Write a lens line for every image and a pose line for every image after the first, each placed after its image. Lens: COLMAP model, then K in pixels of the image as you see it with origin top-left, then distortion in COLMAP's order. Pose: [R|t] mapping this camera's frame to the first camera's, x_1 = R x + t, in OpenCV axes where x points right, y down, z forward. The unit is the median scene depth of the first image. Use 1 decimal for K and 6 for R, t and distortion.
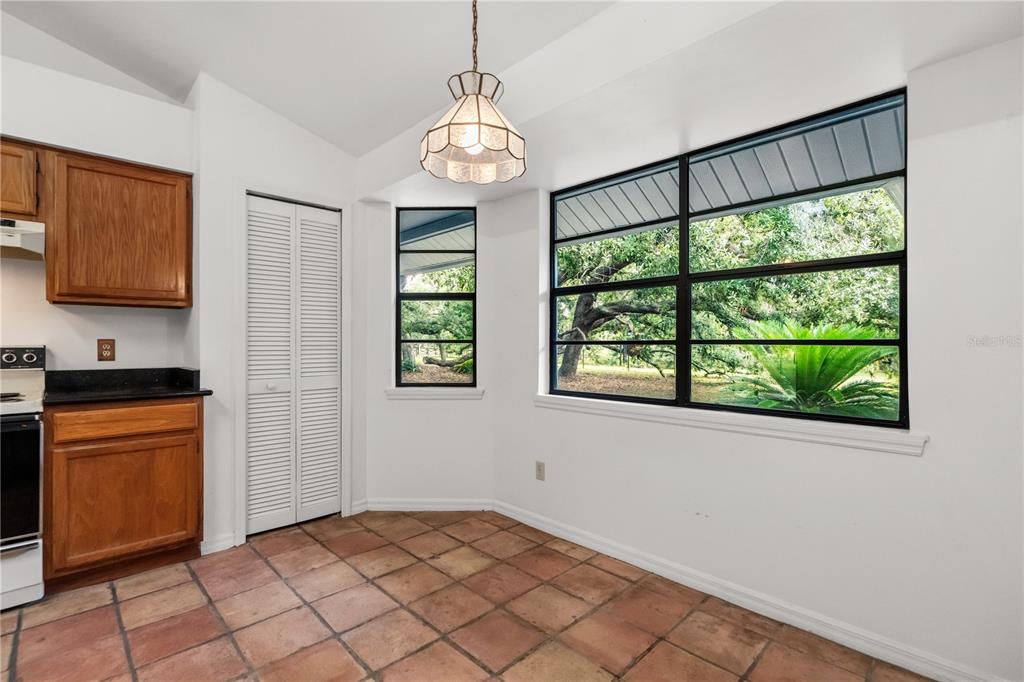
lens RADIAL K [[469.9, 0, 501.7], [0, 469.9, 345.9], [0, 0, 1]] dist [-0.008938, 0.002213]
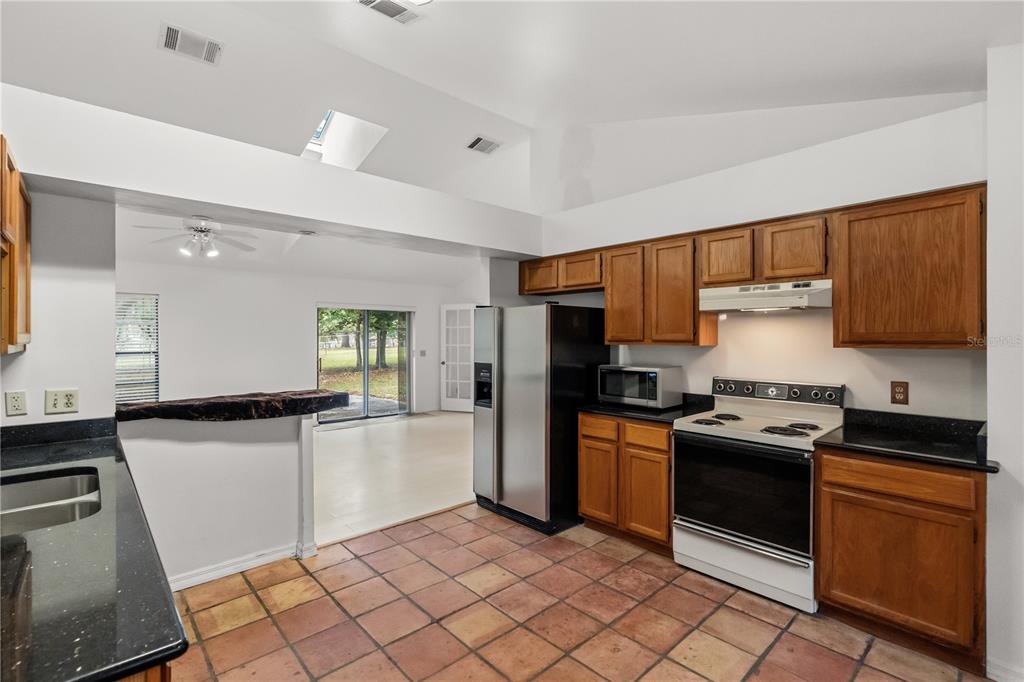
lens RADIAL K [[469.9, 0, 515.3], [0, 469.9, 336.5], [0, 0, 1]] dist [-0.008938, 0.002213]
pose [[-0.017821, -0.001509, -0.999840, 0.151062], [-0.005044, 0.999986, -0.001419, -0.115900], [0.999828, 0.005018, -0.017829, 0.253922]]
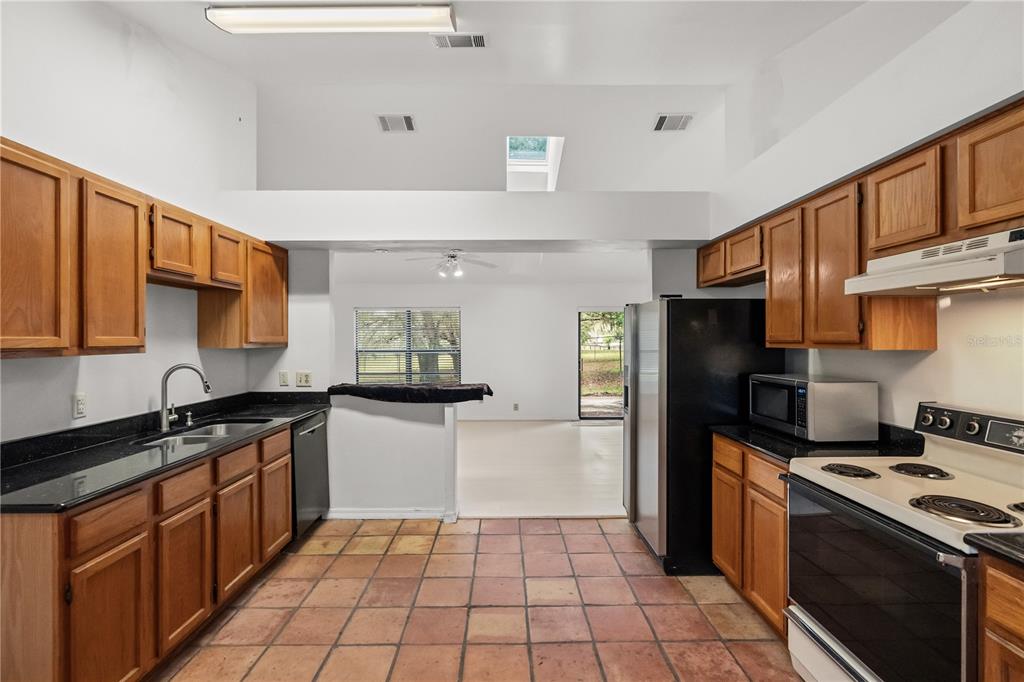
lens RADIAL K [[469.9, 0, 511.2], [0, 469.9, 339.4], [0, 0, 1]] dist [-0.008938, 0.002213]
pose [[-0.682061, 0.000776, -0.731295, -0.134263], [-0.001591, 0.999995, 0.002545, -0.114880], [0.731294, 0.002900, -0.682057, 0.852349]]
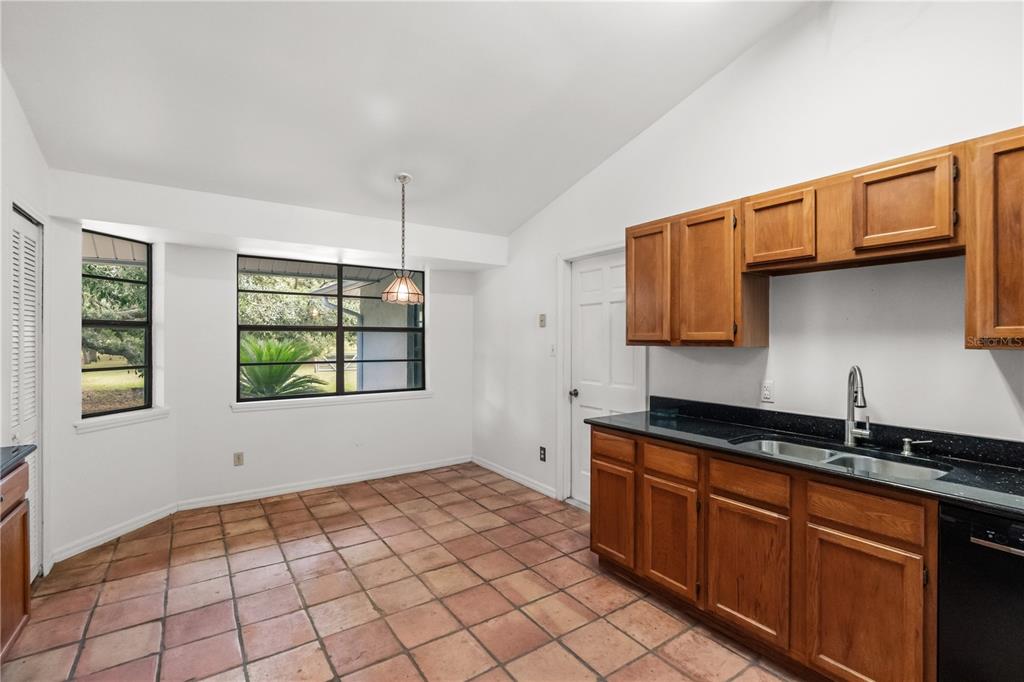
lens RADIAL K [[469.9, 0, 510.8], [0, 469.9, 340.6], [0, 0, 1]] dist [-0.008938, 0.002213]
pose [[0.166567, -0.008573, 0.985993, -1.401218], [0.003391, 0.999961, 0.008122, -0.108260], [-0.986024, 0.001991, 0.166590, -0.010235]]
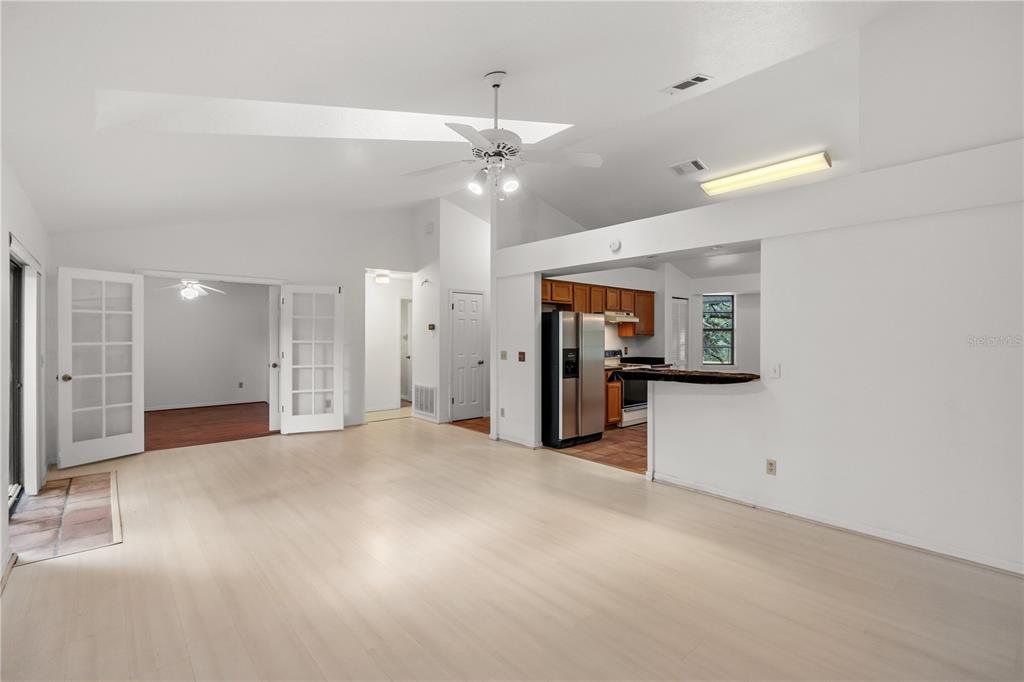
lens RADIAL K [[469.9, 0, 512.6], [0, 469.9, 337.8], [0, 0, 1]] dist [-0.008938, 0.002213]
pose [[0.999123, 0.001973, -0.041826, -1.643901], [-0.002019, 0.999997, -0.001056, -0.077973], [0.041824, 0.001140, 0.999124, -2.305955]]
